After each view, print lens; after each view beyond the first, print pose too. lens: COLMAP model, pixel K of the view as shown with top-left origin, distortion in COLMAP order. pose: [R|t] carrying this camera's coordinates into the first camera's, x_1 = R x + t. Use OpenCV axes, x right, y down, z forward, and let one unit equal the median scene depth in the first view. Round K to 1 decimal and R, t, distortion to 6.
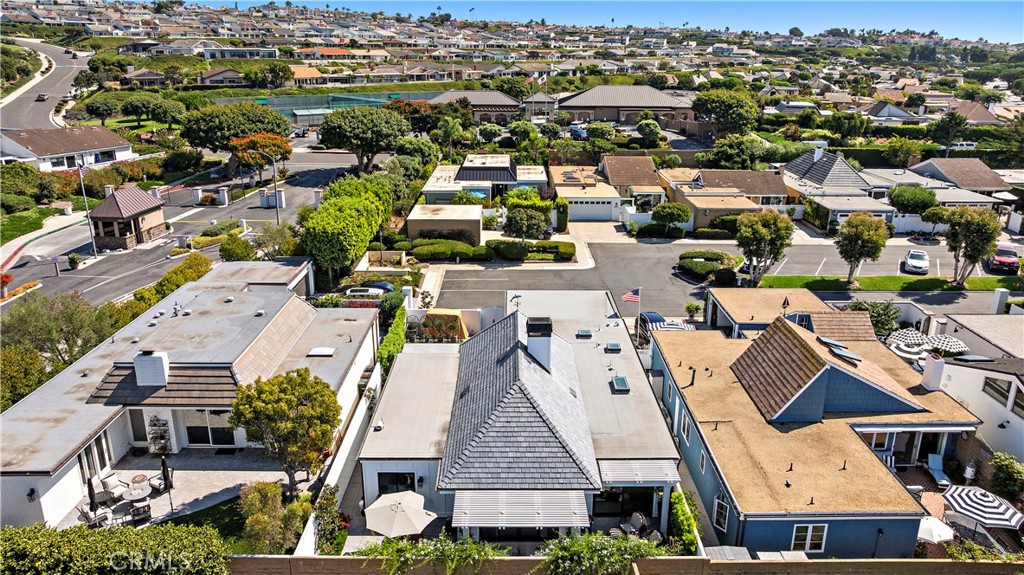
lens RADIAL K [[756.1, 0, 512.0], [0, 756.1, 287.5], [0, 0, 1]] dist [-0.043673, 0.032935]
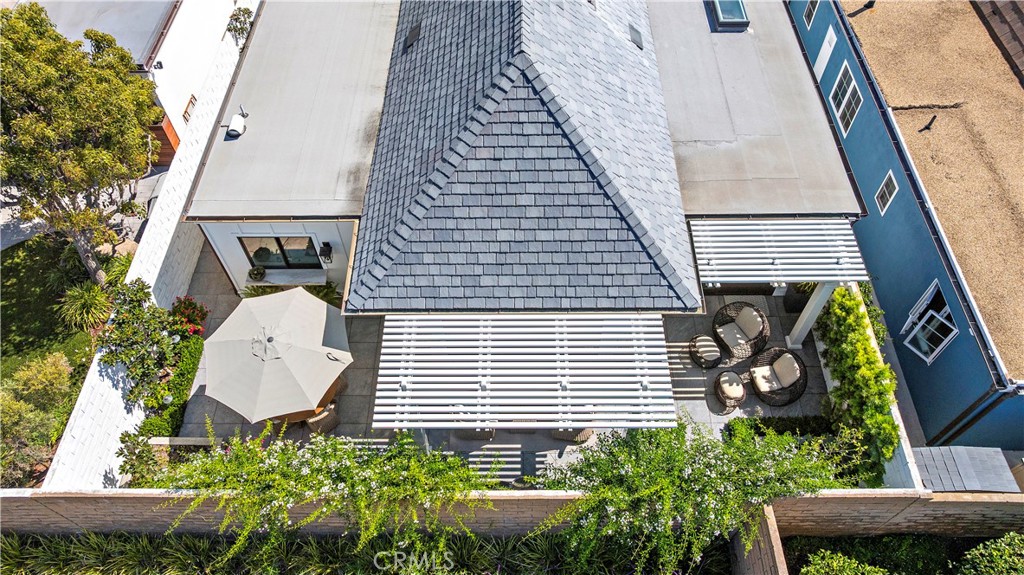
lens RADIAL K [[719.9, 0, 517.4], [0, 719.9, 287.8], [0, 0, 1]] dist [-0.008966, 0.001694]
pose [[0.999939, -0.002743, -0.010738, 0.011278], [0.008575, 0.805342, 0.592748, -0.005975], [0.007021, -0.592804, 0.805316, 0.636642]]
